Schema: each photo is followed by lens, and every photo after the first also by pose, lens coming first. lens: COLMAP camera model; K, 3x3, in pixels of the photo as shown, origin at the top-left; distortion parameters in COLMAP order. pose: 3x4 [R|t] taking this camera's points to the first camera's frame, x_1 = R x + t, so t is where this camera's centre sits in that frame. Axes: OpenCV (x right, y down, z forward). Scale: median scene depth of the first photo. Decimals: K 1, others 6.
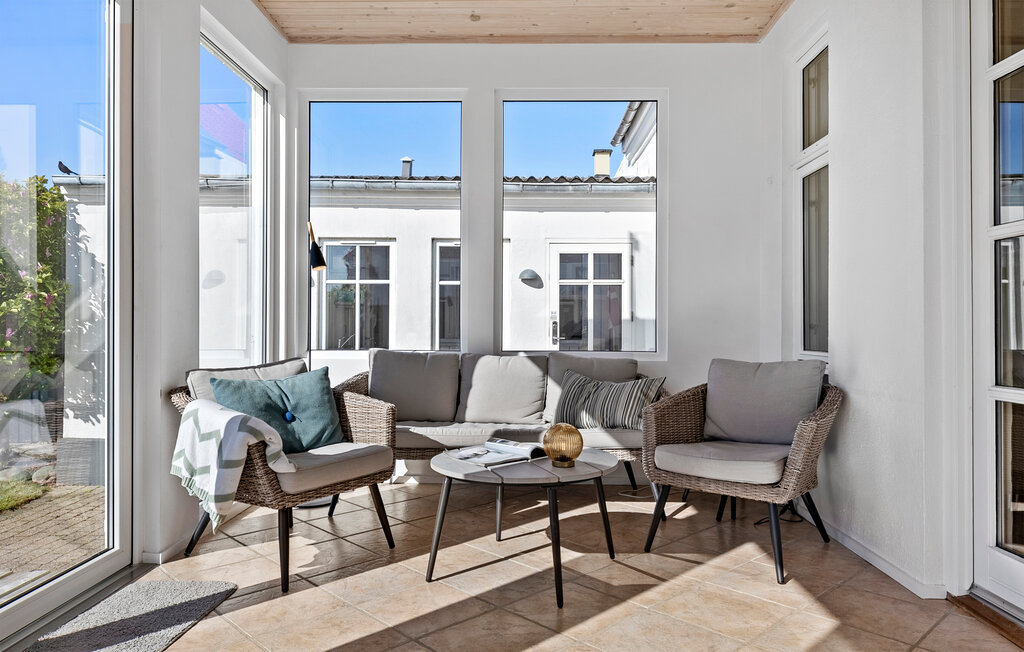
lens RADIAL K [[691.4, 0, 511.4], [0, 691.4, 327.3], [0, 0, 1]] dist [0.005718, -0.000046]
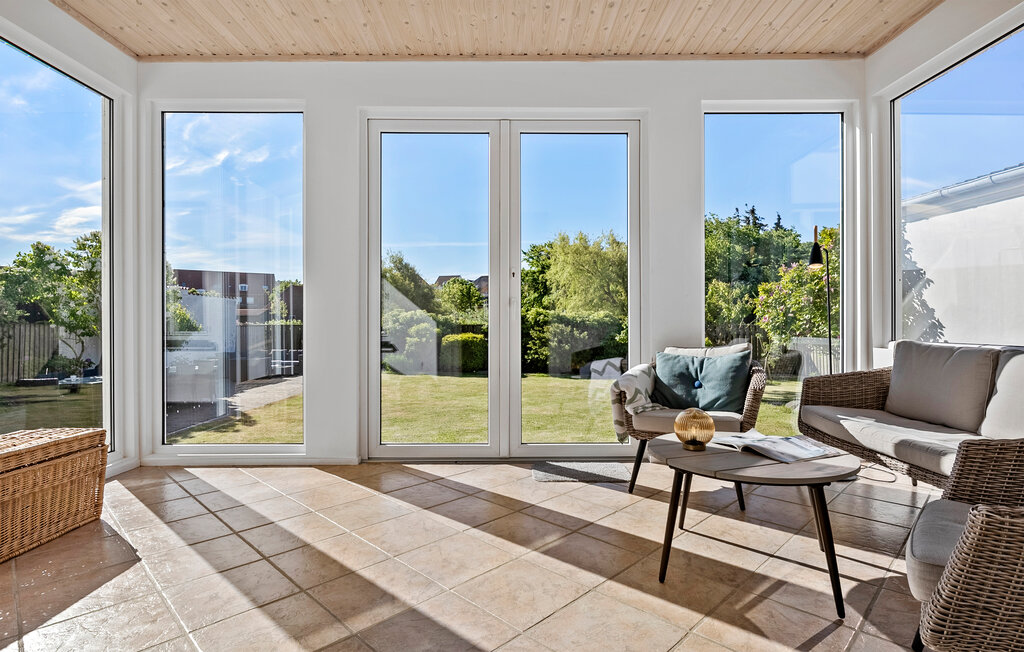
lens RADIAL K [[521.9, 0, 505.4], [0, 521.9, 322.8], [0, 0, 1]] dist [-0.003668, -0.000861]
pose [[0.015661, -0.005327, -0.999863, 0.693558], [0.001175, 0.999985, -0.005309, 0.013172], [0.999877, -0.001091, 0.015668, 0.602033]]
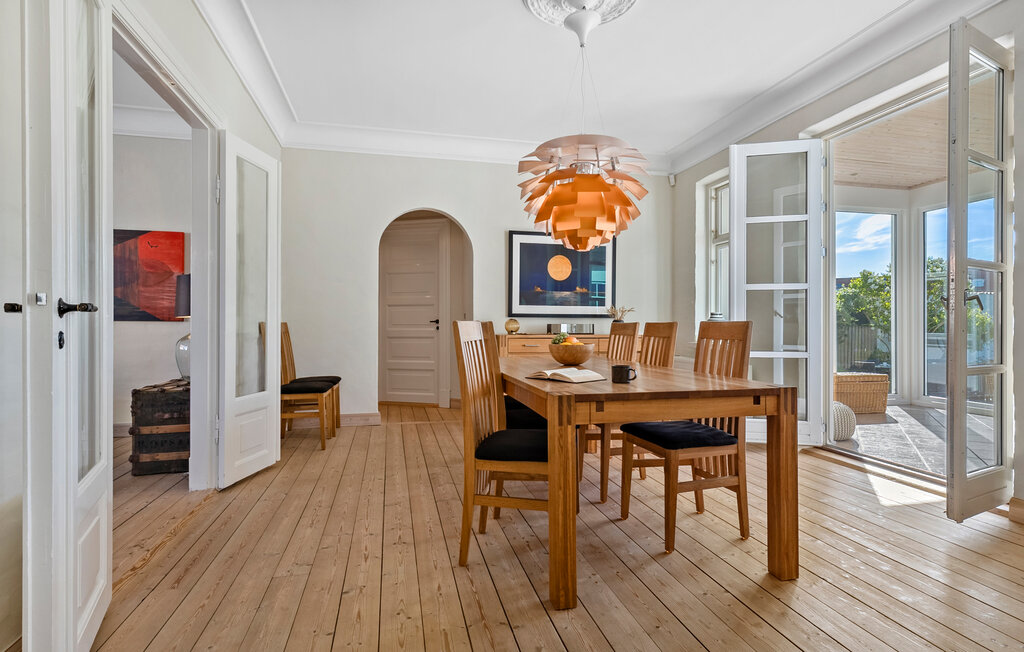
lens RADIAL K [[521.9, 0, 509.9], [0, 521.9, 326.7], [0, 0, 1]] dist [-0.003668, -0.000861]
pose [[-0.967340, -0.006150, -0.253409, 1.677123], [-0.007179, 0.999969, 0.003135, 0.006980], [0.253382, 0.004852, -0.967354, 1.471501]]
